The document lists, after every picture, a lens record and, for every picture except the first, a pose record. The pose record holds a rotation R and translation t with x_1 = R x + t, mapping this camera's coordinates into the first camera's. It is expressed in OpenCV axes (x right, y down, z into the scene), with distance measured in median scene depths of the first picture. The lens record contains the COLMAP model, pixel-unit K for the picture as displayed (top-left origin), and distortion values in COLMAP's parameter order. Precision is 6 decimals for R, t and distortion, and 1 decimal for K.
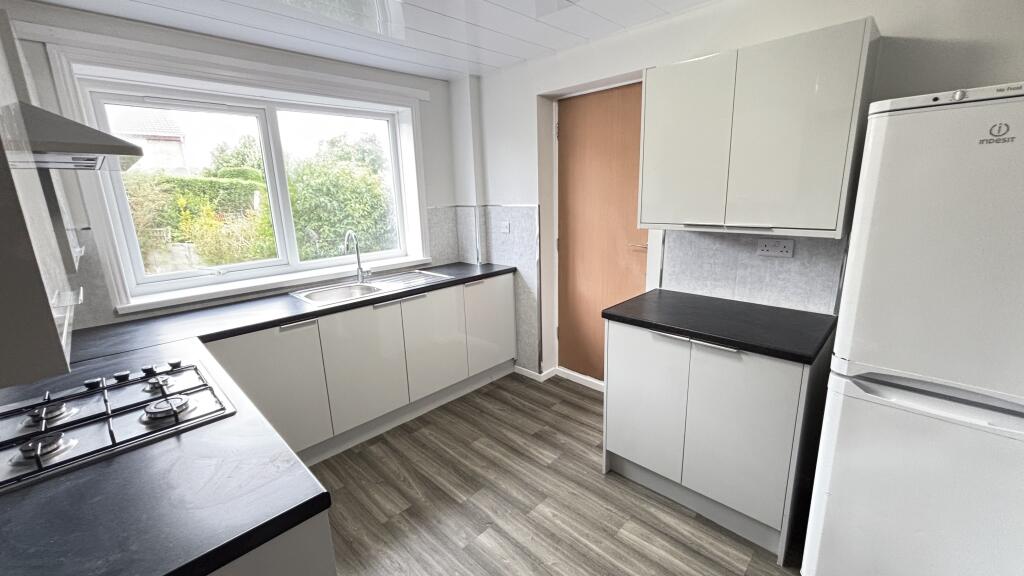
lens RADIAL K [[412.3, 0, 506.8], [0, 412.3, 285.7], [0, 0, 1]] dist [0.000008, -0.000104]
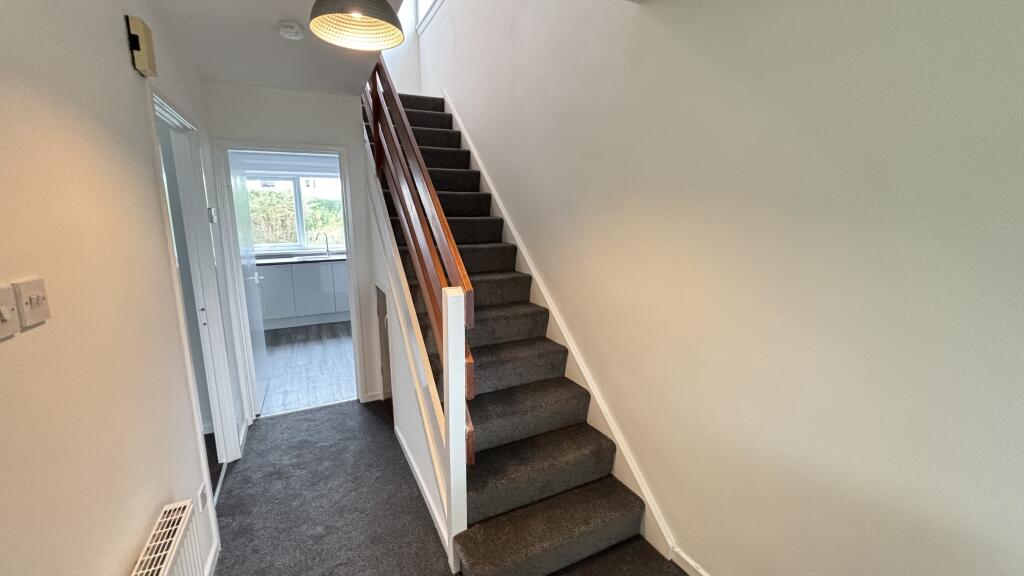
lens RADIAL K [[412.3, 0, 506.8], [0, 412.3, 285.7], [0, 0, 1]] dist [0.000008, -0.000104]
pose [[0.945821, 0.078060, -0.315167, 1.314764], [-0.091024, 0.995493, -0.026604, 0.128343], [0.311670, 0.053850, 0.948663, -0.794278]]
